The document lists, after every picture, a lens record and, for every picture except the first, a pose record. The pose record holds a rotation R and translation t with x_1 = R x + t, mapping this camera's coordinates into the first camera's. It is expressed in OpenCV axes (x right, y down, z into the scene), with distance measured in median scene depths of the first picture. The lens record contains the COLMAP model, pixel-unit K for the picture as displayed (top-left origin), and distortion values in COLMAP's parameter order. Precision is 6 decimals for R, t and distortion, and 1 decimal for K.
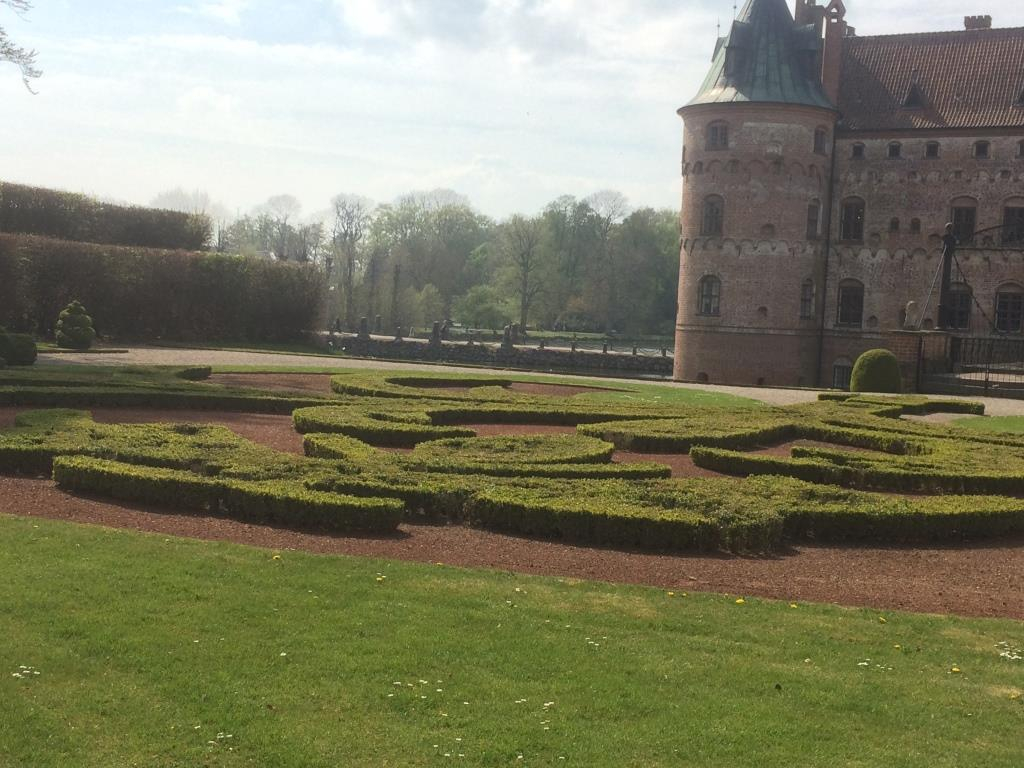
lens RADIAL K [[1358.3, 0, 499.9], [0, 1358.3, 383.1], [0, 0, 1]] dist [0.060195, 0.000000]
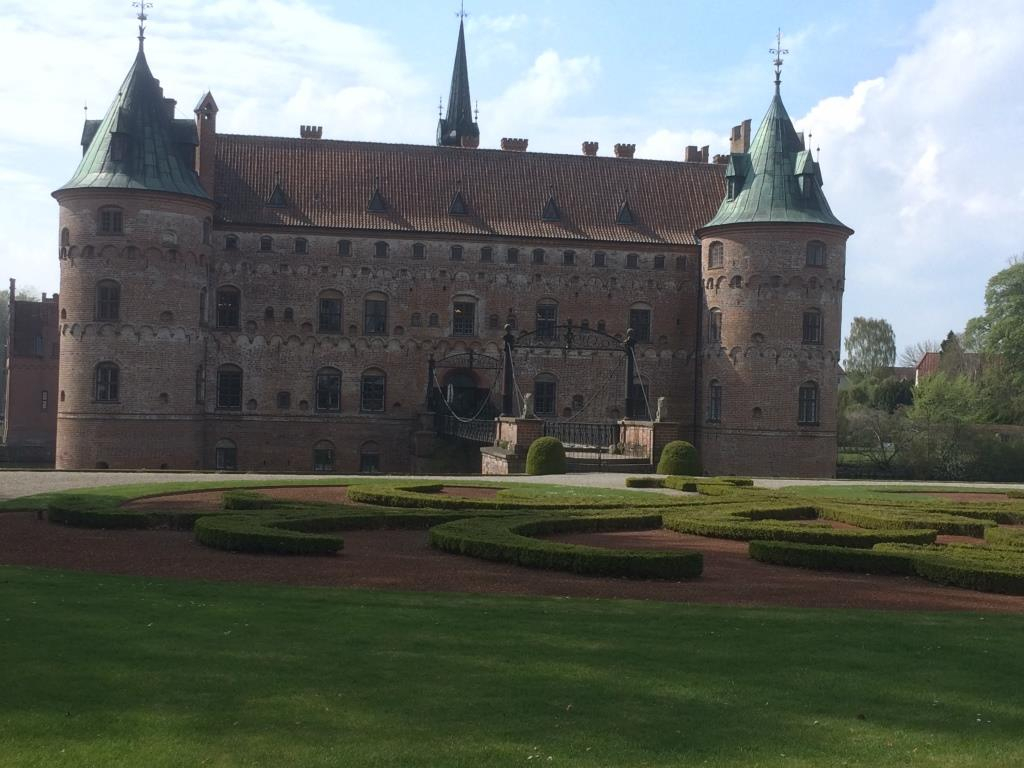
lens RADIAL K [[1358.3, 0, 504.8], [0, 1358.3, 386.2], [0, 0, 1]] dist [0.060195, 0.000000]
pose [[0.792362, -0.019902, 0.609727, -0.217693], [0.050543, 0.998173, -0.033100, -0.014807], [-0.607954, 0.057045, 0.791920, 0.050422]]
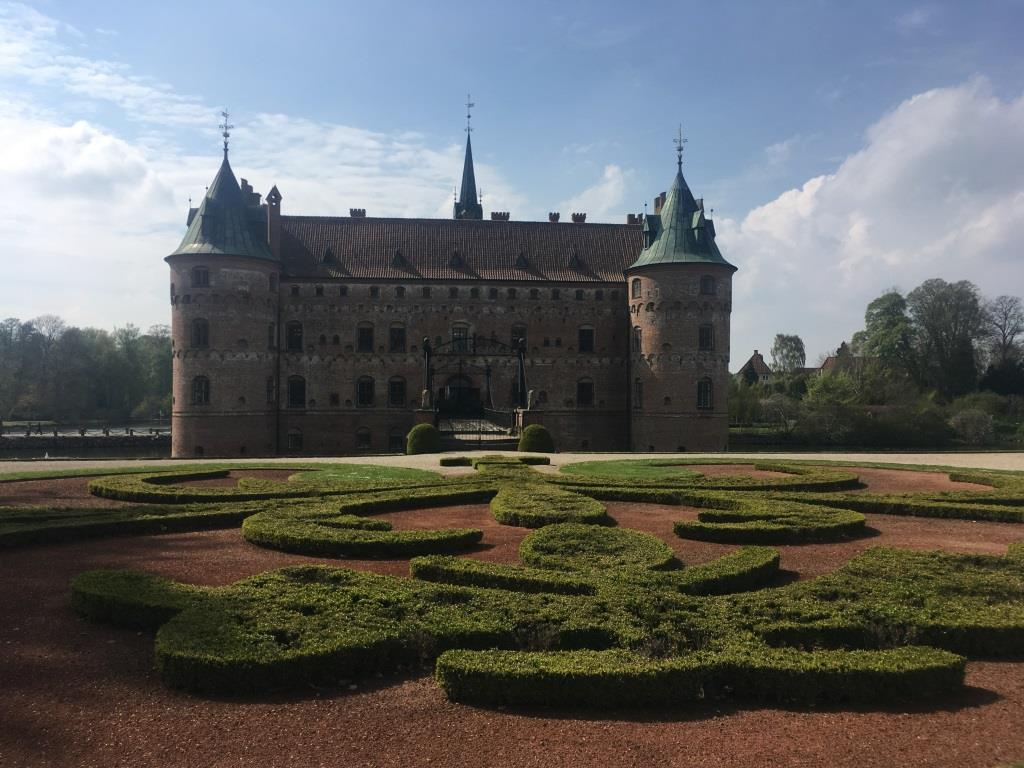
lens RADIAL K [[869.0, 0, 508.6], [0, 869.0, 388.8], [0, 0, 1]] dist [0.064114, -0.071229]
pose [[0.833870, -0.040051, 0.550506, -0.076967], [0.072269, 0.996700, -0.036956, -0.009985], [-0.547209, 0.070601, 0.834013, 0.080110]]
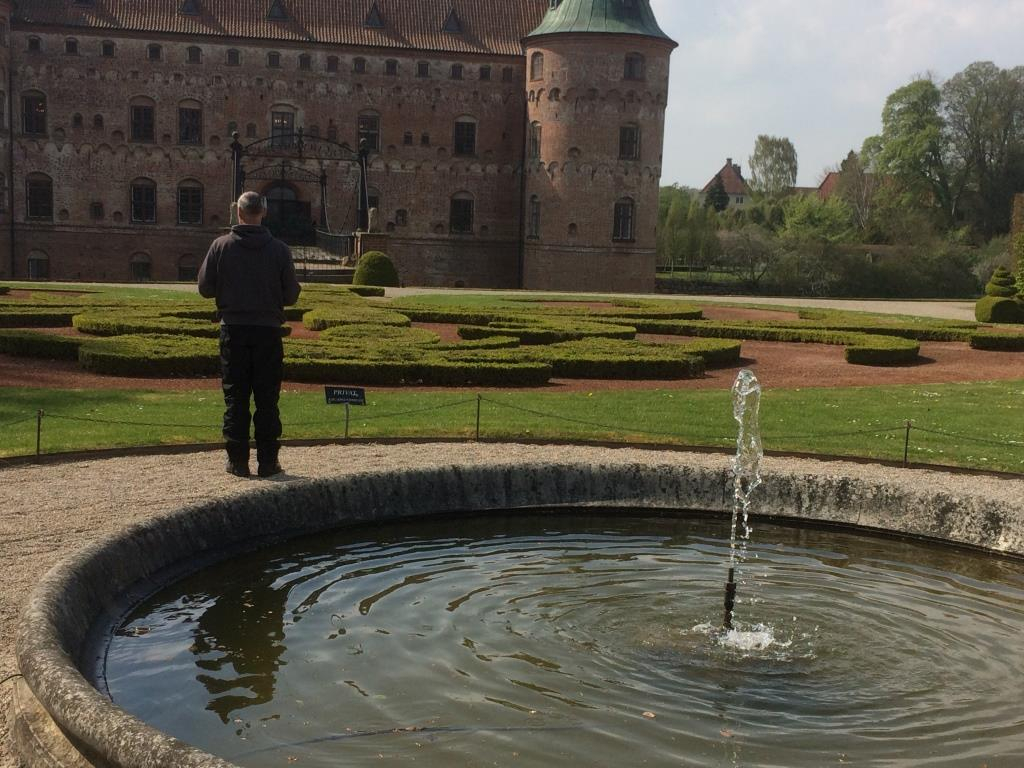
lens RADIAL K [[1358.3, 0, 507.5], [0, 1358.3, 403.7], [0, 0, 1]] dist [0.060195, 0.000000]
pose [[0.772815, -0.103952, 0.626060, -0.134612], [0.042194, 0.992727, 0.112749, -0.005702], [-0.633227, -0.060718, 0.771580, -0.023108]]
